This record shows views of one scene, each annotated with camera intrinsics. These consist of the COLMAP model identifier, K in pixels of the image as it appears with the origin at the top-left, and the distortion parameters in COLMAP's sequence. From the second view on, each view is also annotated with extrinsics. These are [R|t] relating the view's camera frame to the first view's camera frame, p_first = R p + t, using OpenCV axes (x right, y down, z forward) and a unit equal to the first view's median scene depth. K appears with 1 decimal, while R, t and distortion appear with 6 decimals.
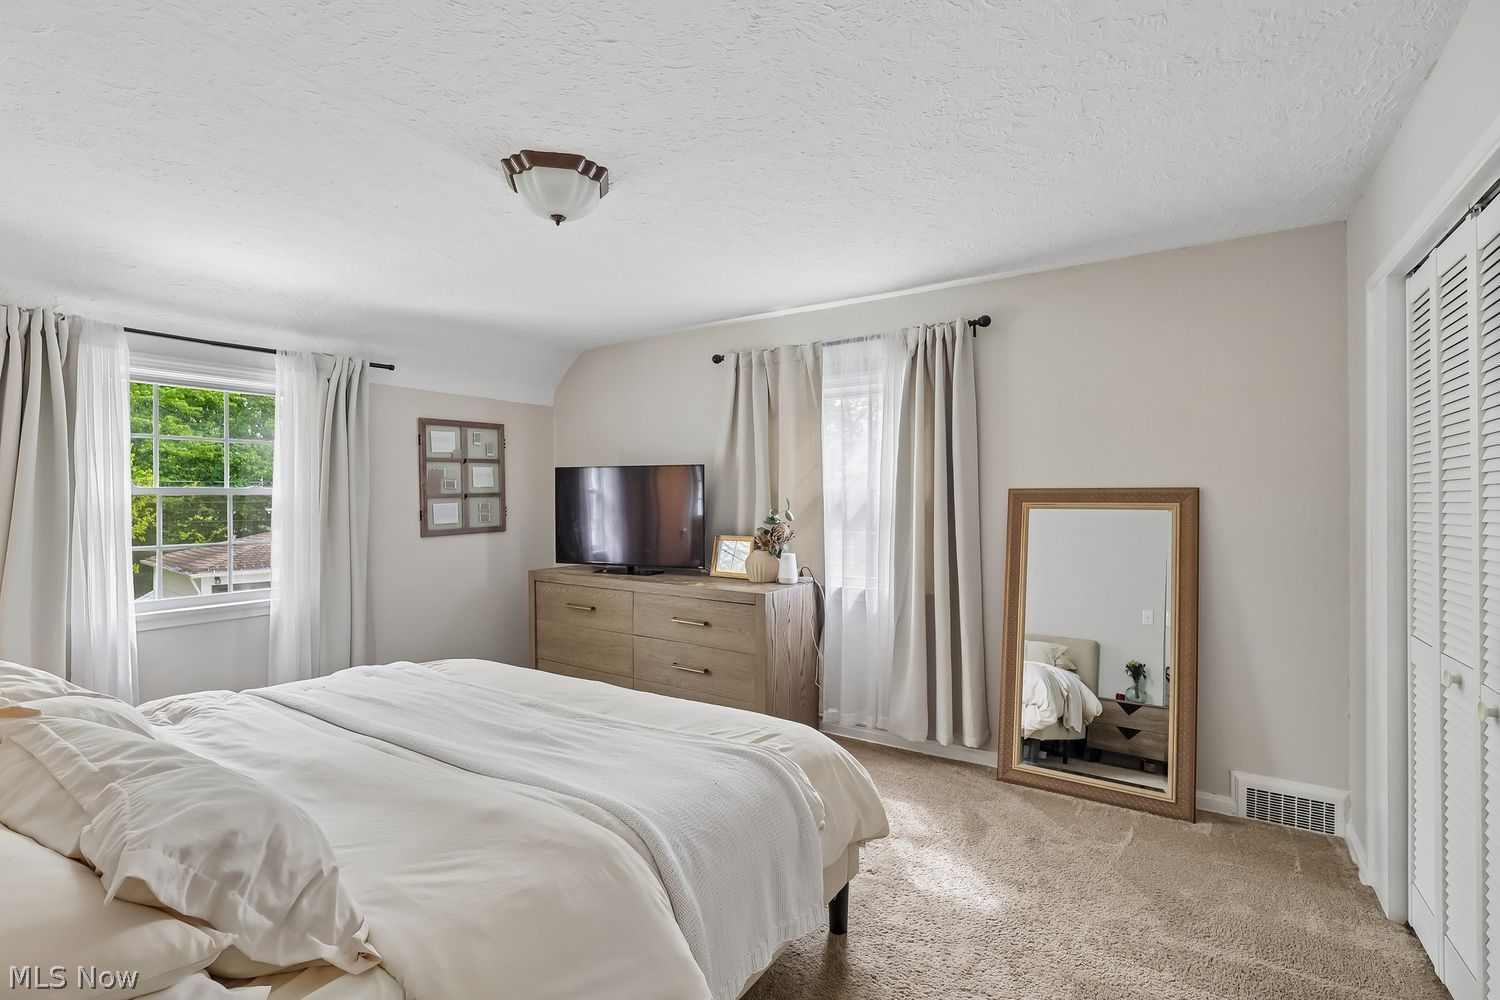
lens RADIAL K [[699.6, 0, 750.7], [0, 699.6, 501.0], [0, 0, 1]] dist [-0.002166, 0.001653]
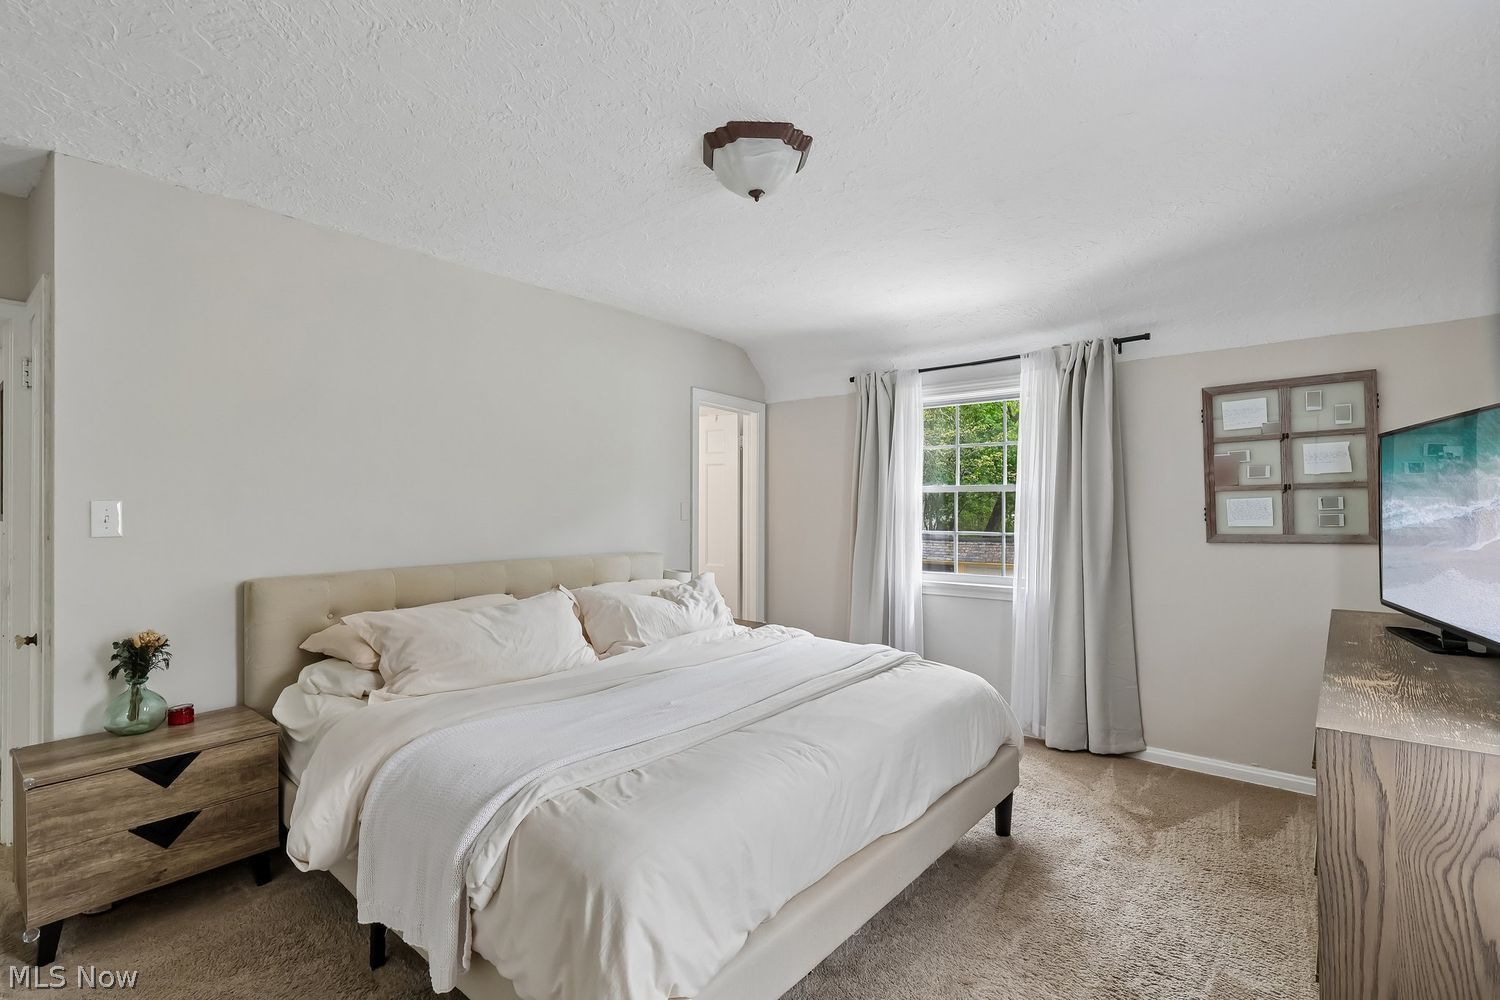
lens RADIAL K [[699.6, 0, 751.7], [0, 699.6, 499.4], [0, 0, 1]] dist [-0.002166, 0.001653]
pose [[-0.119450, -0.000078, -0.992840, 0.353048], [-0.000810, 1.000000, 0.000019, 0.004957], [0.992840, 0.000806, -0.119450, 0.584327]]
